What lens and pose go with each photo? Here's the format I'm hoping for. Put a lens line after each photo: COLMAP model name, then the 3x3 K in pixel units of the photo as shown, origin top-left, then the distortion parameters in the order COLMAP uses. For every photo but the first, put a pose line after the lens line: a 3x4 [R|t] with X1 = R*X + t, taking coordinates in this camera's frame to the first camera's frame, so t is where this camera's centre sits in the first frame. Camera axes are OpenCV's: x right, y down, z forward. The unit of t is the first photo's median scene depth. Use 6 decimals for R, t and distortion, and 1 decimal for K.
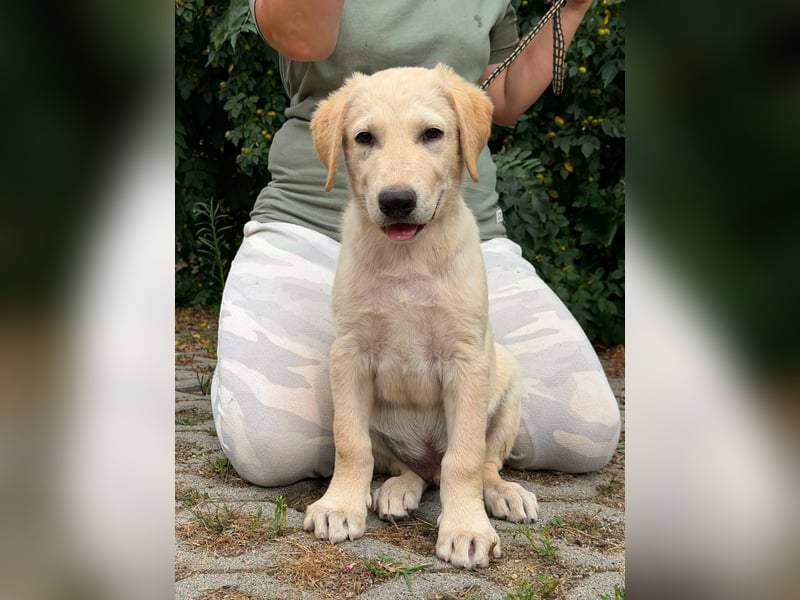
lens RADIAL K [[870.4, 0, 405.0], [0, 870.4, 295.8], [0, 0, 1]] dist [0.082595, 0.000000]
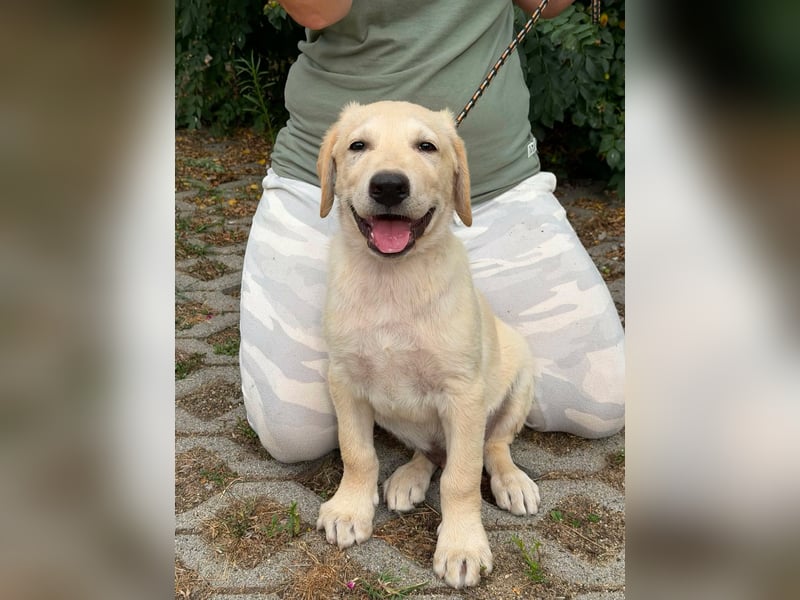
lens RADIAL K [[870.4, 0, 401.3], [0, 870.4, 298.5], [0, 0, 1]] dist [0.082595, 0.000000]
pose [[0.993491, 0.007717, -0.113652, 0.101419], [0.029328, 0.946741, 0.320656, -0.321262], [0.110073, -0.321902, 0.940352, 0.063447]]
